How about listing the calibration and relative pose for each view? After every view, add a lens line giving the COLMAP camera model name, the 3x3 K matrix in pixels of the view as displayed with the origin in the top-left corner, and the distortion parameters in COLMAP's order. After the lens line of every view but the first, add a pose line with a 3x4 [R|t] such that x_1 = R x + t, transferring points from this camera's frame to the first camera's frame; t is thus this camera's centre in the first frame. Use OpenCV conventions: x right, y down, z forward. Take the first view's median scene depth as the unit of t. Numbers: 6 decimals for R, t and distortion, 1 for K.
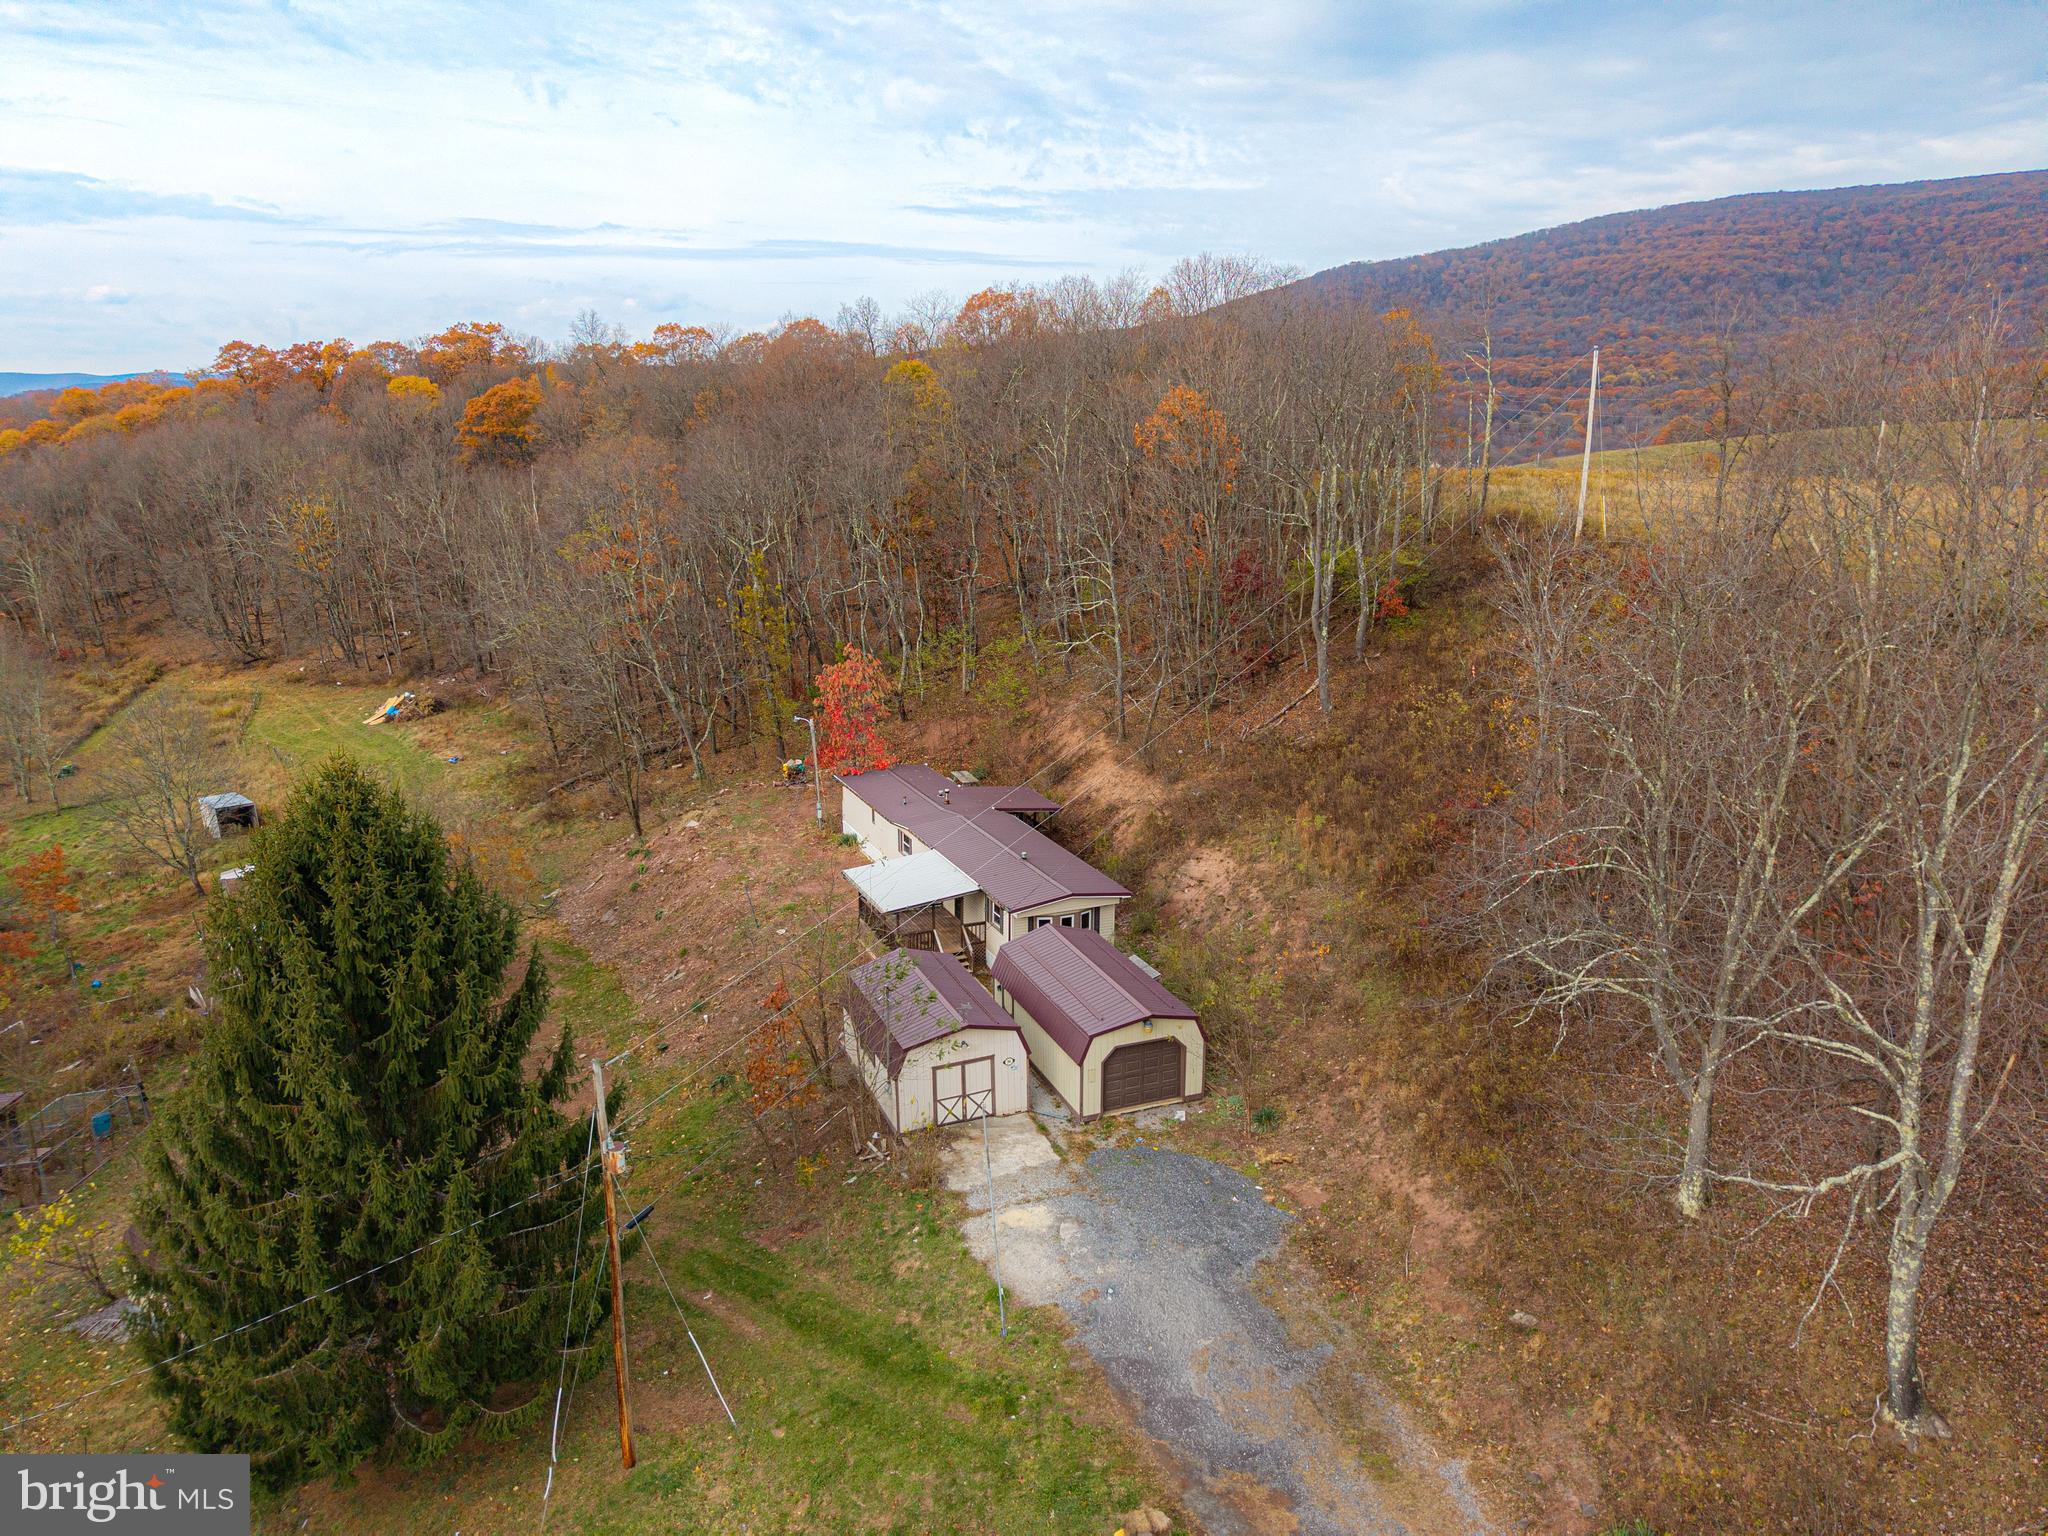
lens RADIAL K [[1375.2, 0, 1012.4], [0, 1375.2, 766.6], [0, 0, 1]] dist [0.023532, -0.023441]
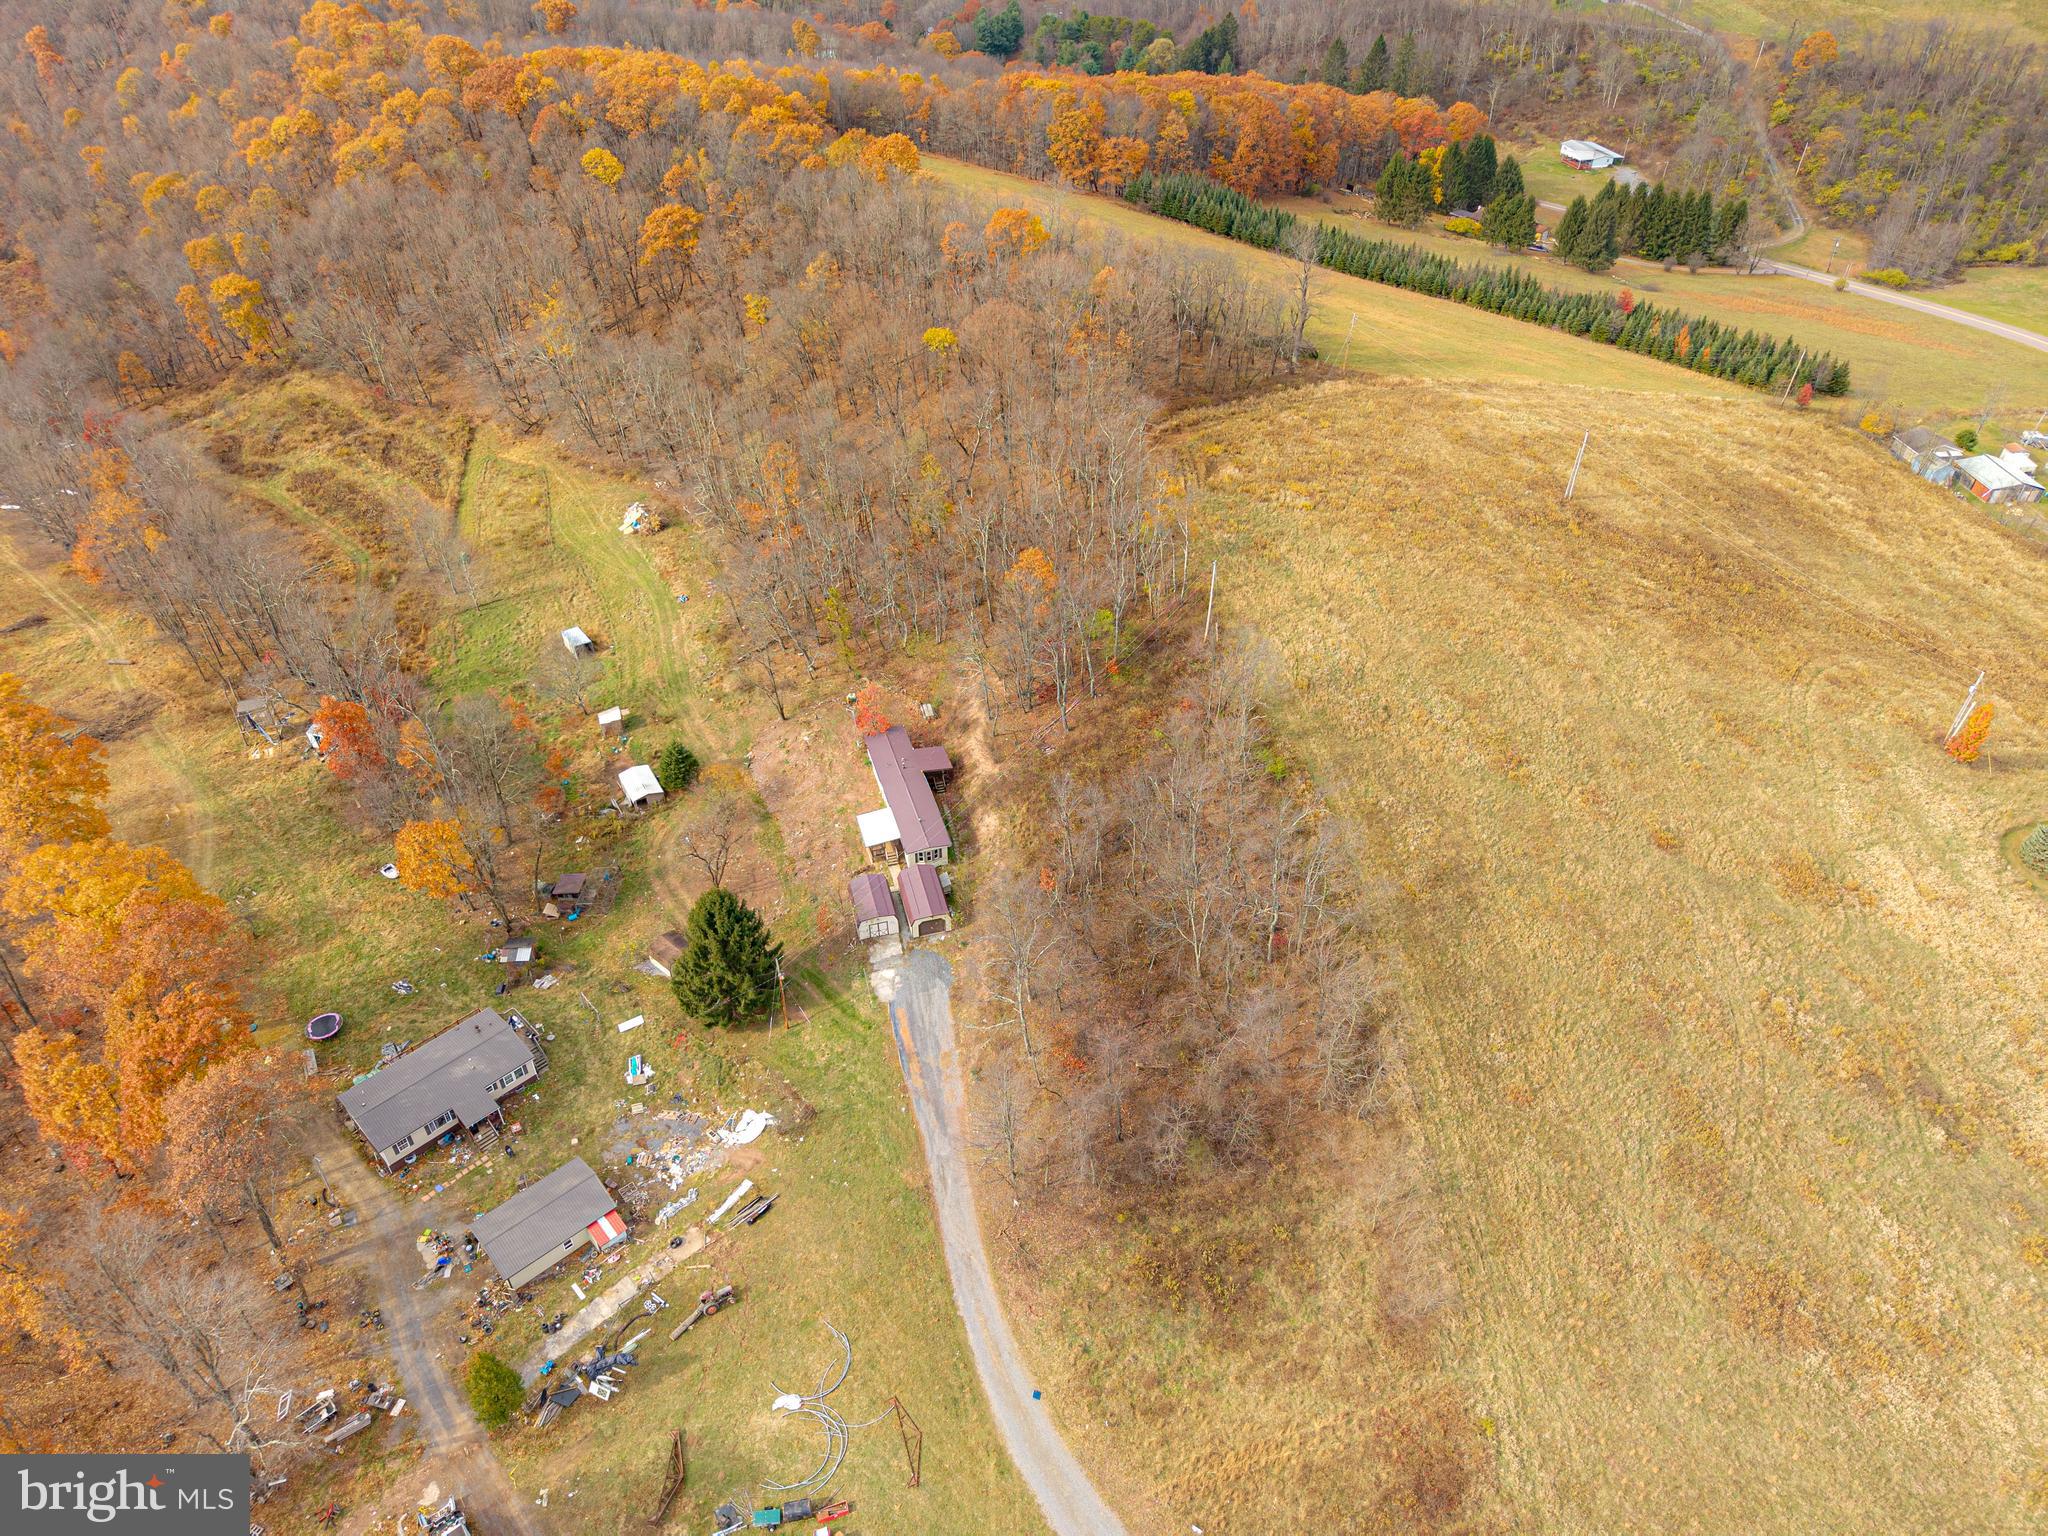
lens RADIAL K [[1390.0, 0, 1024.0], [0, 1390.0, 768.0], [0, 0, 1]] dist [0.025128, -0.025156]
pose [[0.993779, 0.070724, -0.086031, 0.605380], [-0.028321, 0.907570, 0.418945, -1.623188], [0.107709, -0.413902, 0.903927, -1.970115]]
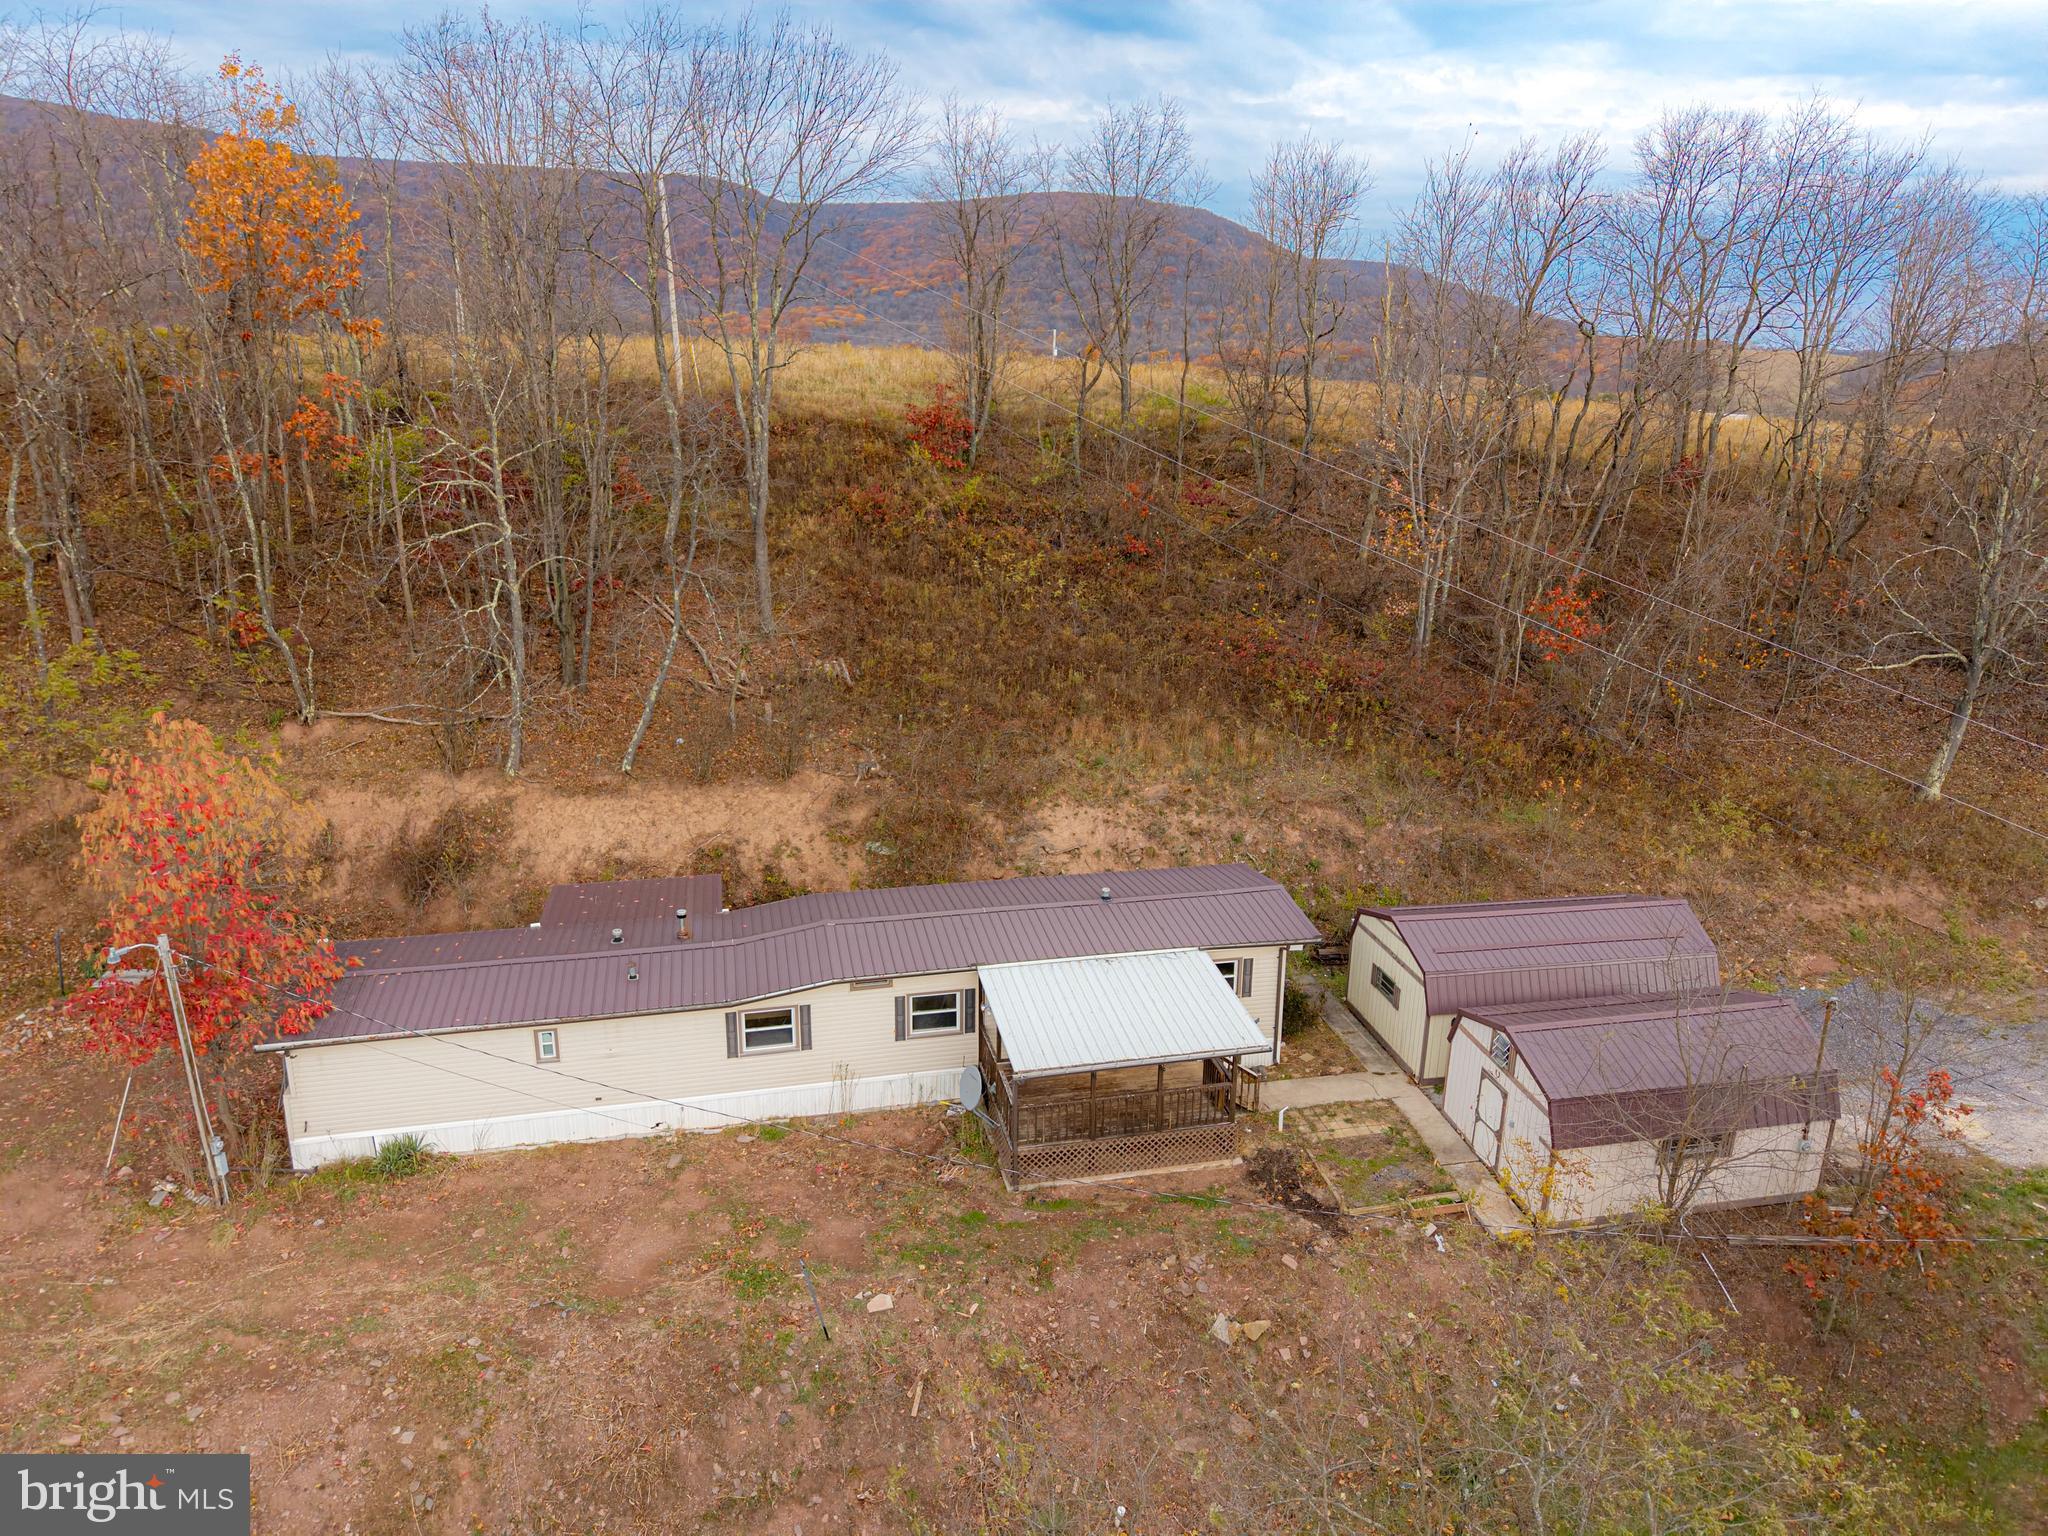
lens RADIAL K [[1375.2, 0, 1012.4], [0, 1375.2, 766.6], [0, 0, 1]] dist [0.023532, -0.023441]
pose [[0.194364, -0.279992, 0.940121, -0.749608], [0.234740, 0.943828, 0.232565, -0.187939], [-0.952428, 0.175482, 0.249171, 1.172778]]
